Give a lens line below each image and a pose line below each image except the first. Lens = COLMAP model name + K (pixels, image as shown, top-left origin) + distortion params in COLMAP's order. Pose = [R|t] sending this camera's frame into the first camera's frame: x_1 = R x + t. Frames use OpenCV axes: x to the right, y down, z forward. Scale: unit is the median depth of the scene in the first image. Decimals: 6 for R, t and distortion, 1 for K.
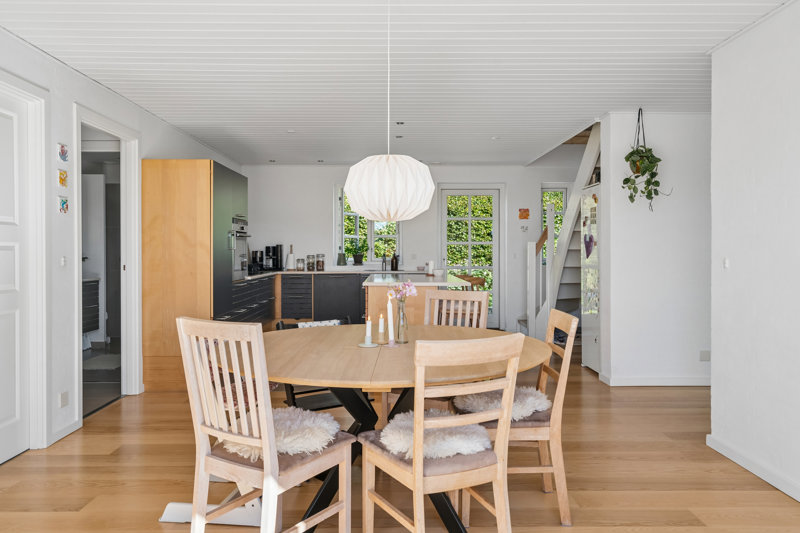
lens RADIAL K [[593.5, 0, 398.9], [0, 593.5, 263.4], [0, 0, 1]] dist [0.001223, 0.000089]
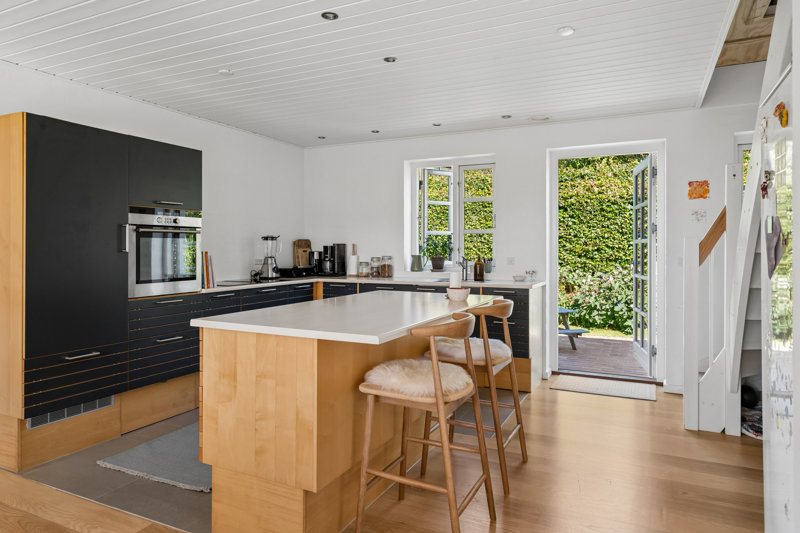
lens RADIAL K [[513.7, 0, 398.8], [0, 513.7, 259.1], [0, 0, 1]] dist [-0.003093, -0.000435]
pose [[0.886922, 0.011937, -0.461766, 0.184734], [-0.011778, 0.999925, 0.003227, -0.014140], [0.461770, 0.002576, 0.886996, 0.424446]]
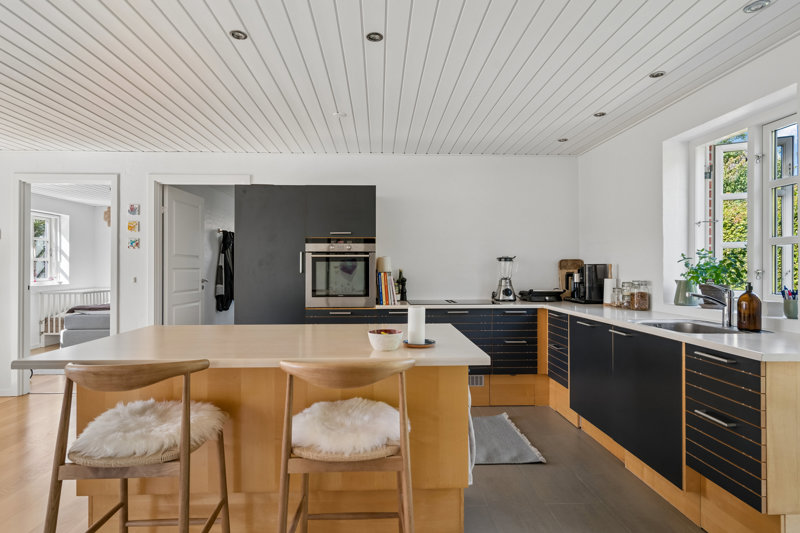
lens RADIAL K [[425.5, 0, 399.8], [0, 425.5, 268.7], [0, 0, 1]] dist [0.018243, 0.000628]
pose [[0.016821, 0.005470, -0.999844, 0.256614], [-0.019852, 0.999790, 0.005136, -0.024511], [0.999661, 0.019763, 0.016926, 0.773246]]
